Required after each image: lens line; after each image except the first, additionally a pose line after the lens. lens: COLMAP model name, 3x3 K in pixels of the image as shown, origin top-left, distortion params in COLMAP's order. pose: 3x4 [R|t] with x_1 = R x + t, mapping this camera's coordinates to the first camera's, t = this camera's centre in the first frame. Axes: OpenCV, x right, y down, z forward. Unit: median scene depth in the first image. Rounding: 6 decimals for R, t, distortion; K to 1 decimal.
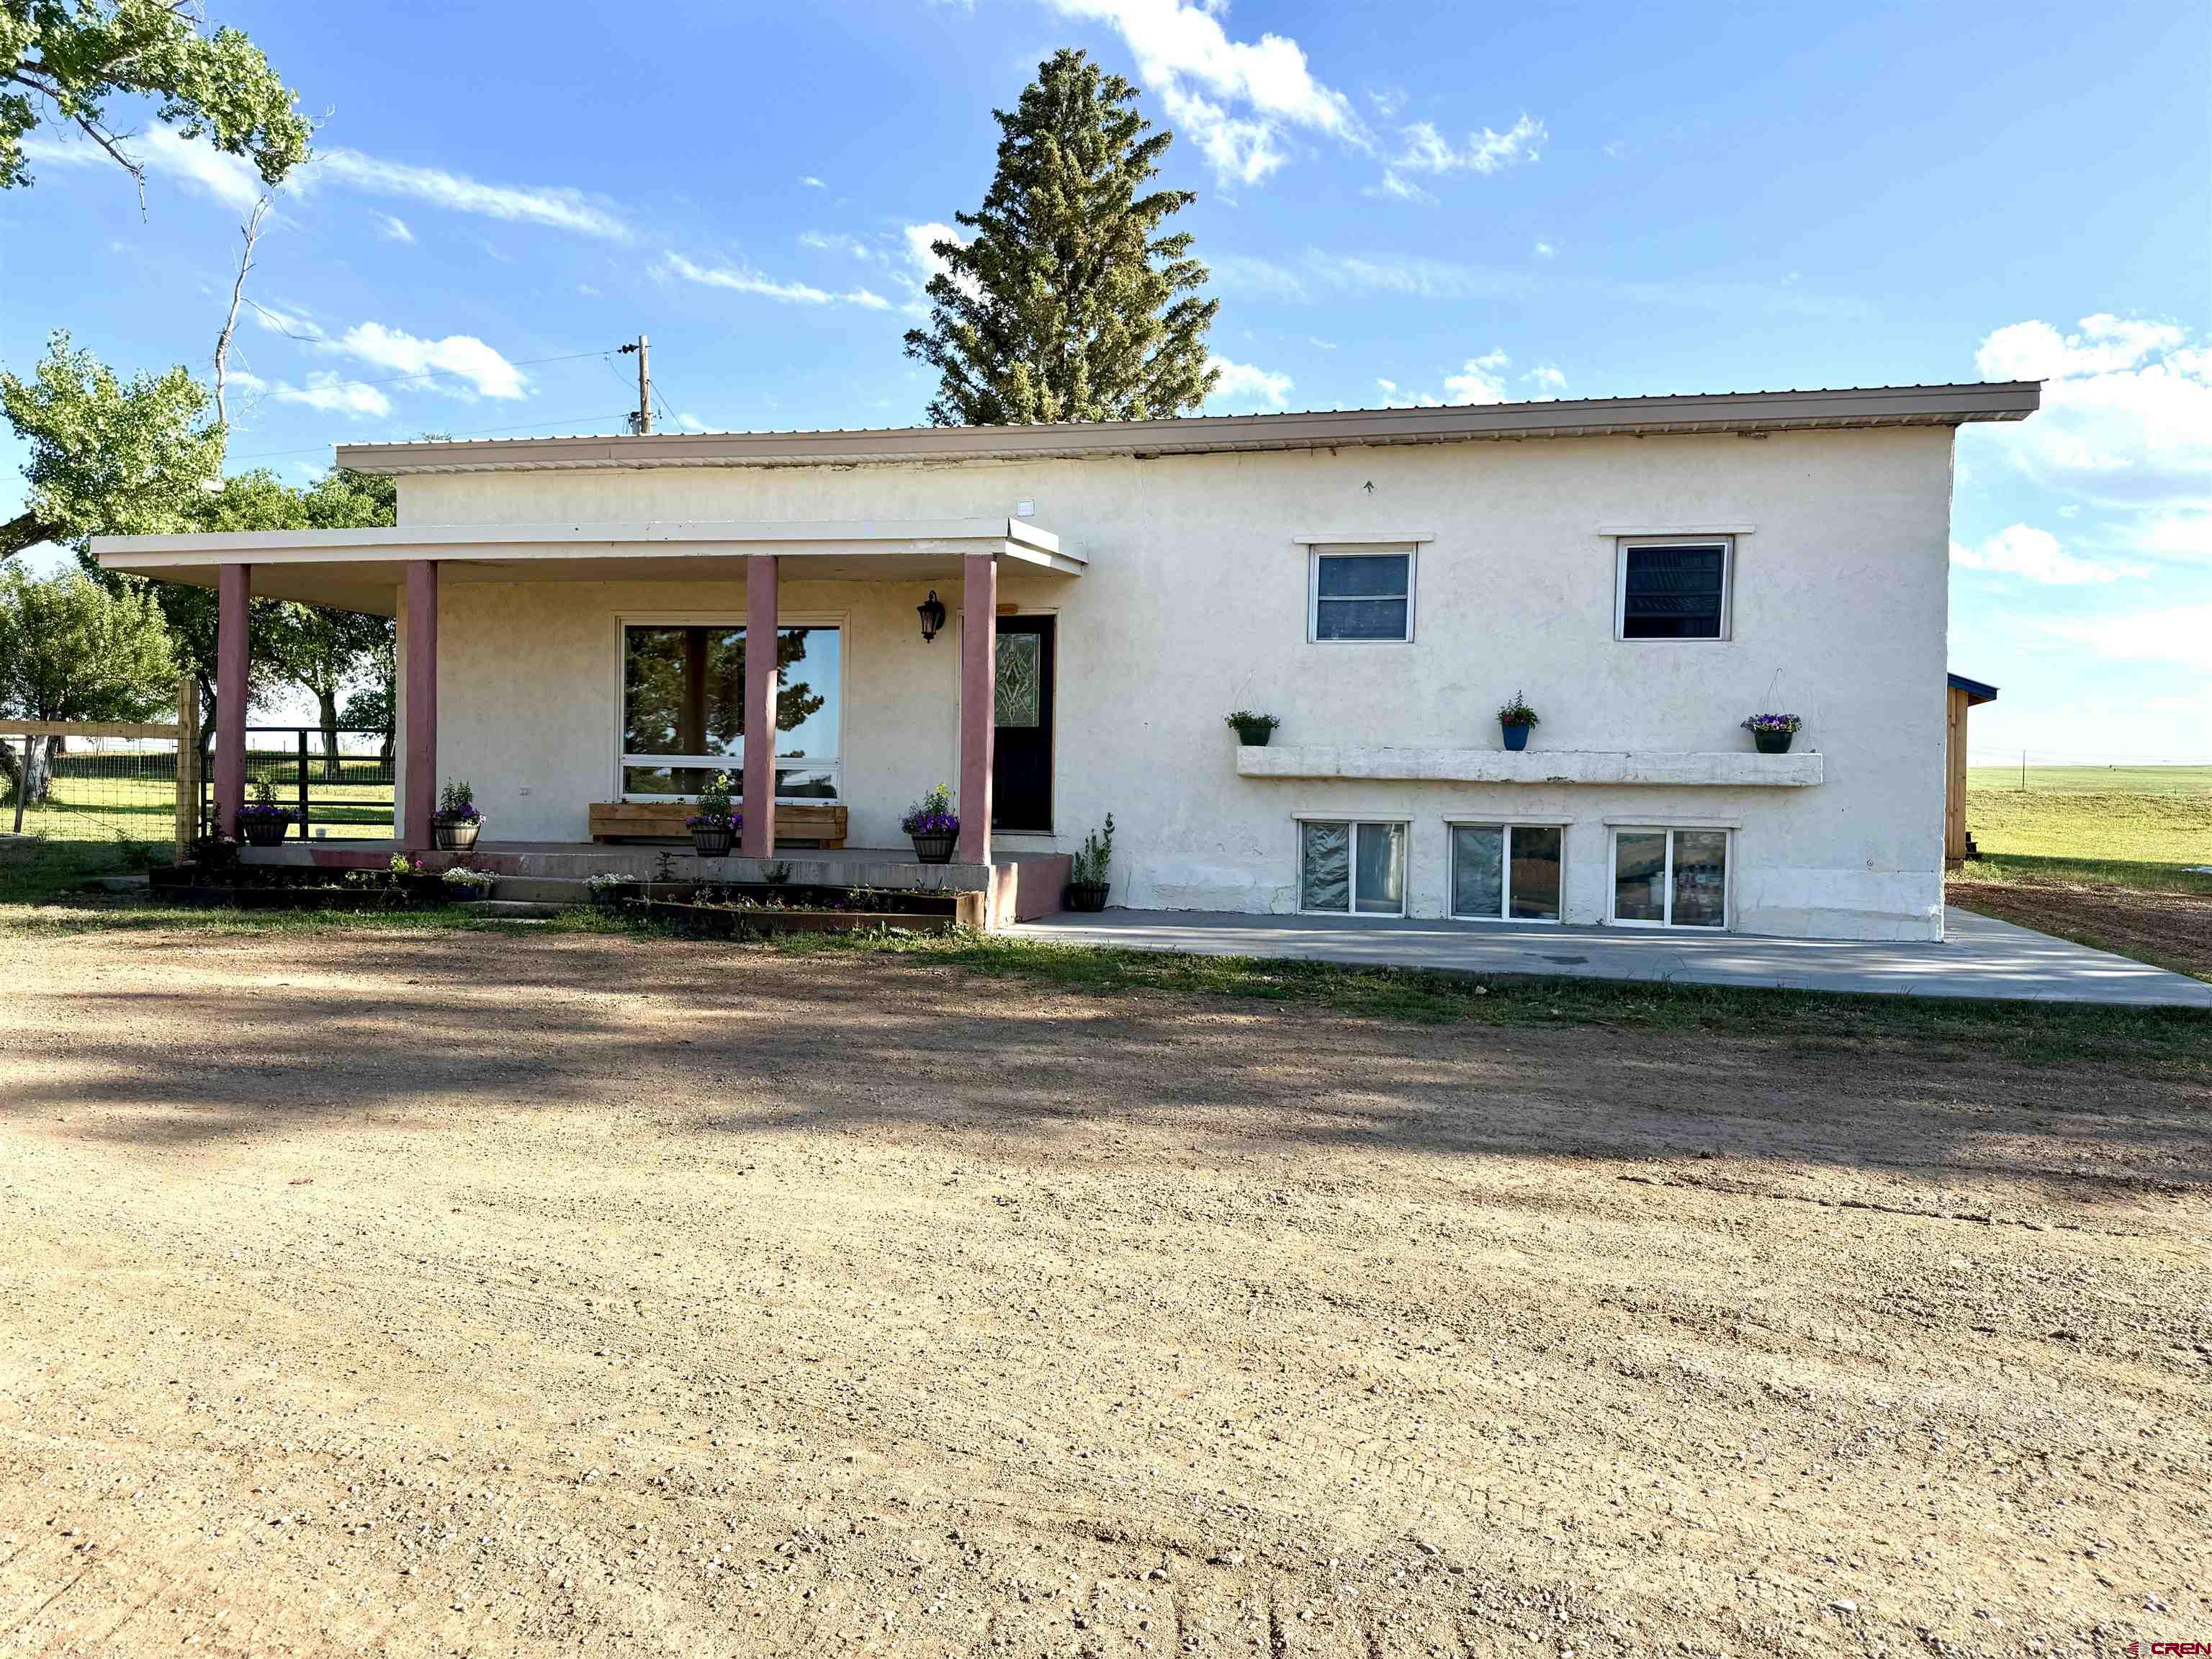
lens RADIAL K [[1542.5, 0, 1106.0], [0, 1542.5, 829.5], [0, 0, 1]] dist [0.002593, 0.000545]
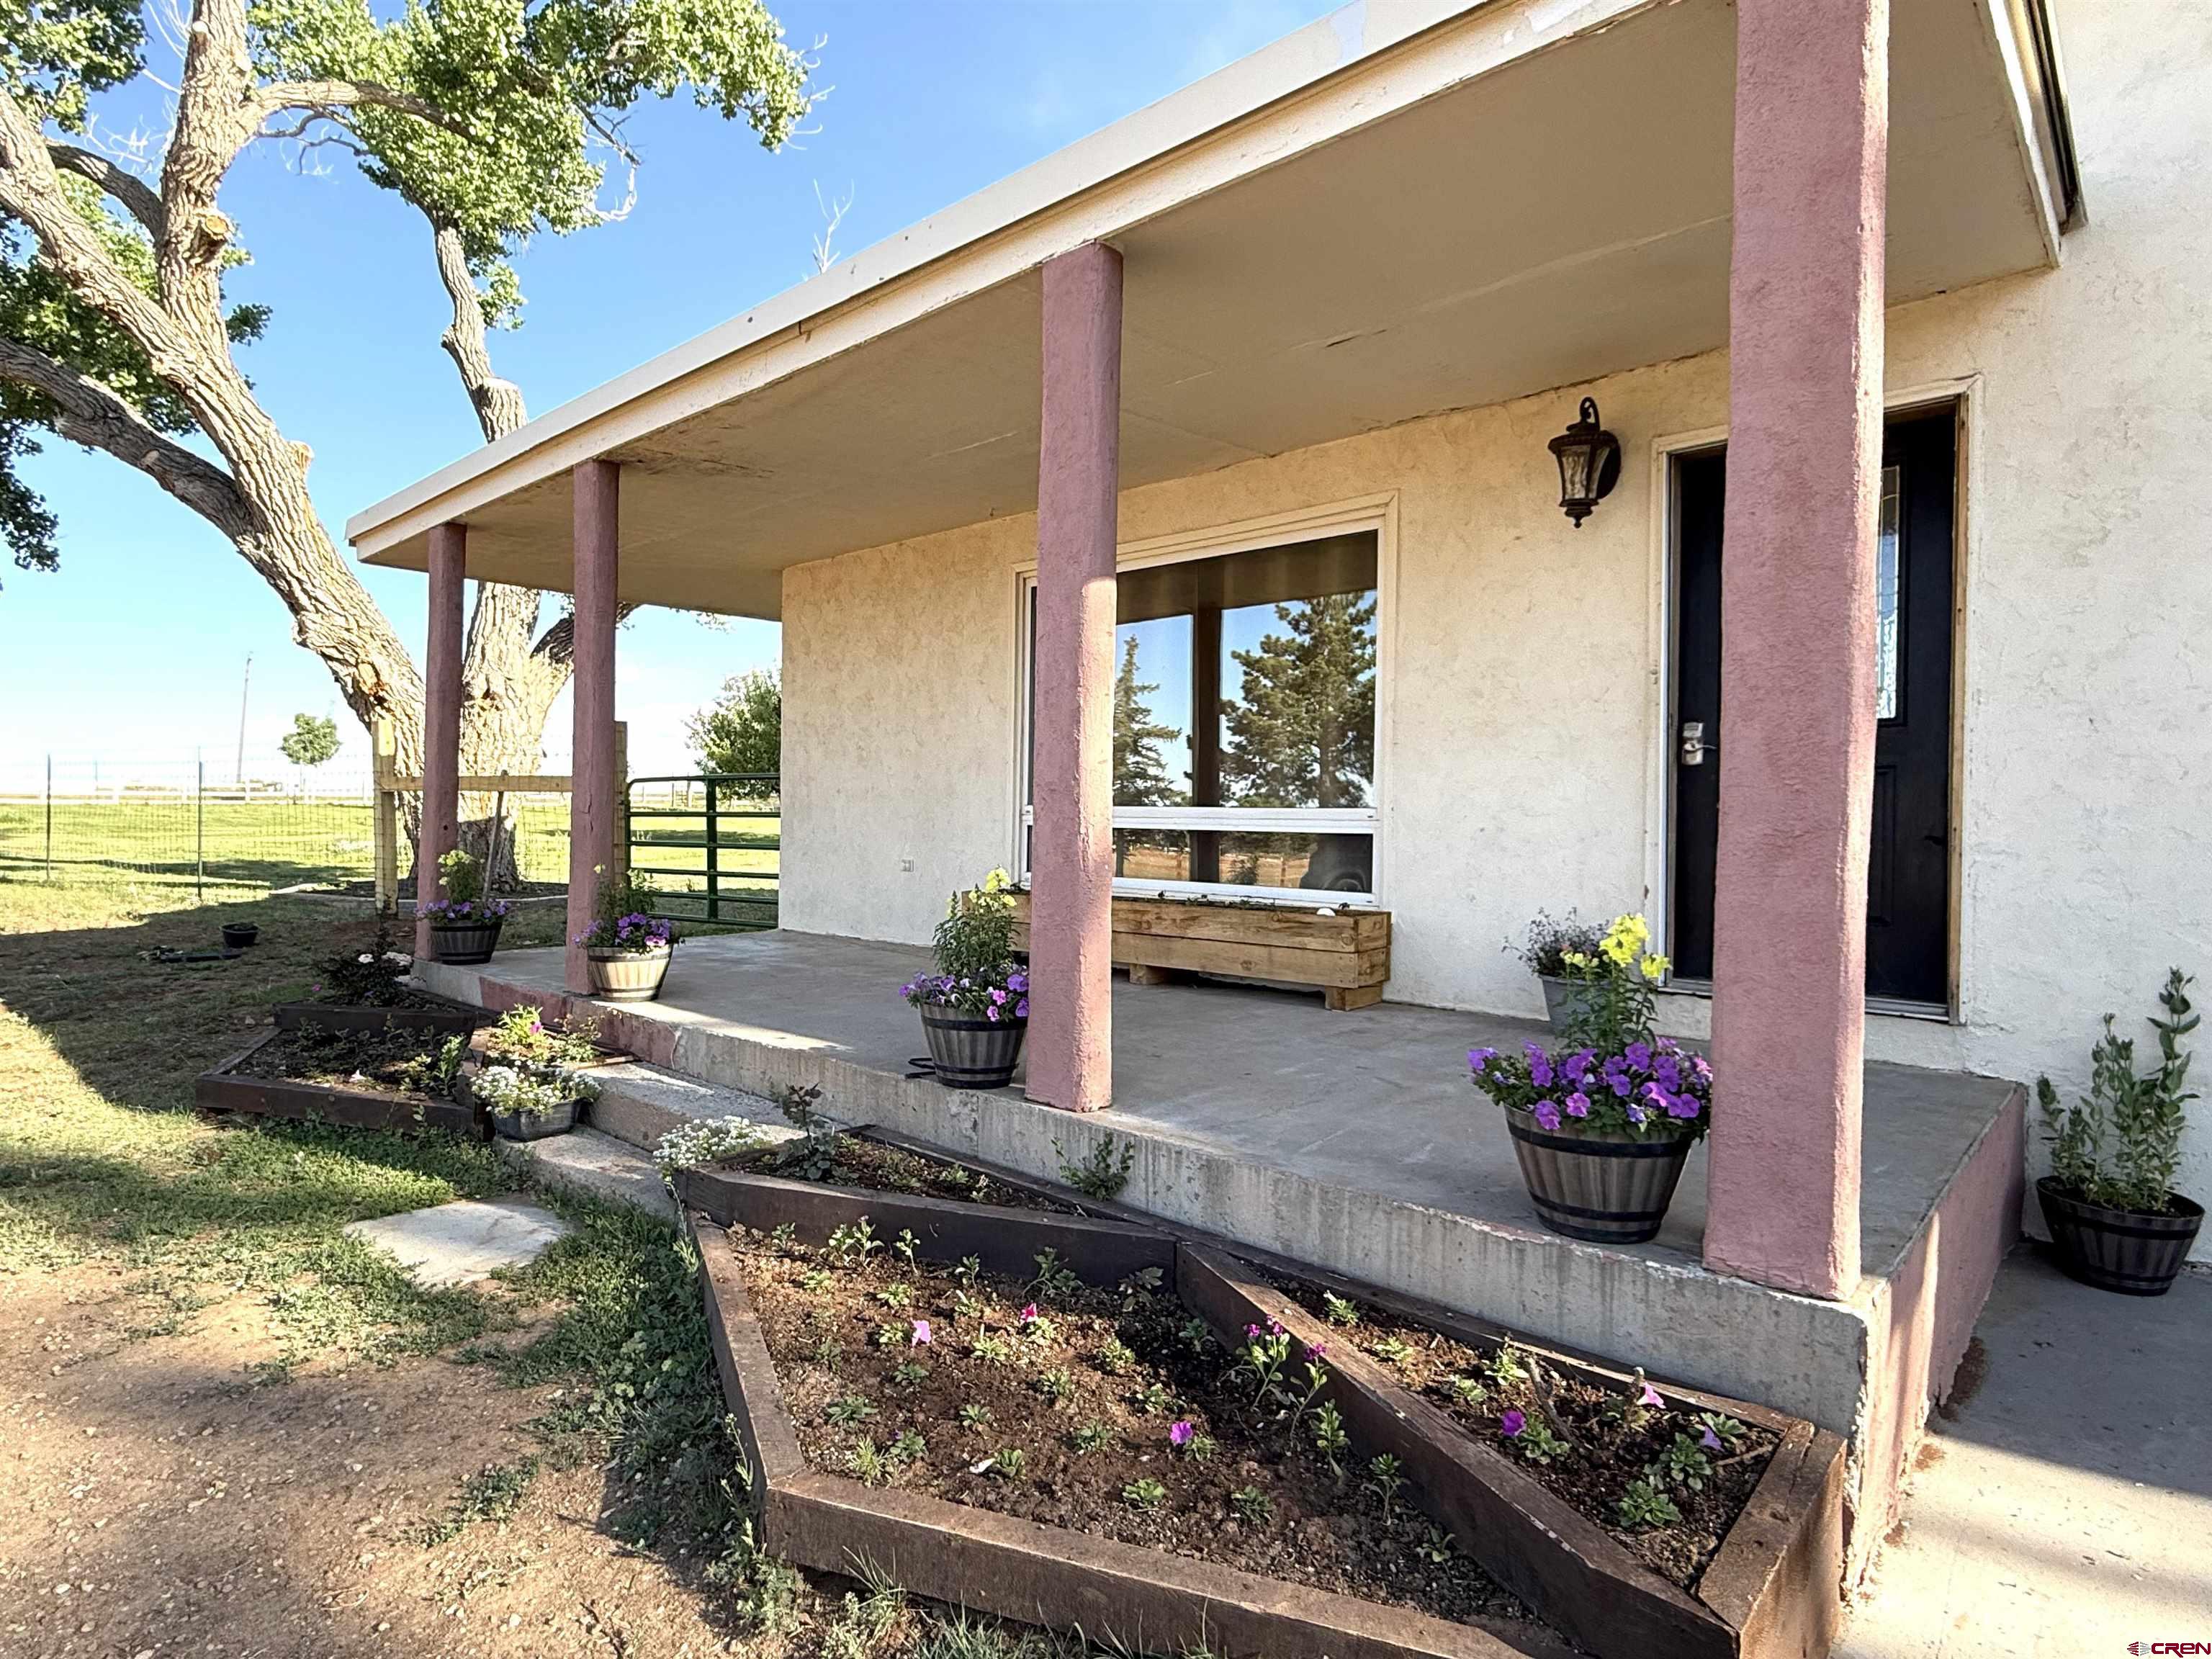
lens RADIAL K [[1178.7, 0, 1110.6], [0, 1178.7, 863.1], [0, 0, 1]] dist [0.002631, 0.000419]
pose [[0.882266, 0.006057, -0.470713, -0.075976], [0.001154, 0.999886, 0.015030, -0.035903], [0.470750, -0.013803, 0.882158, 0.660222]]
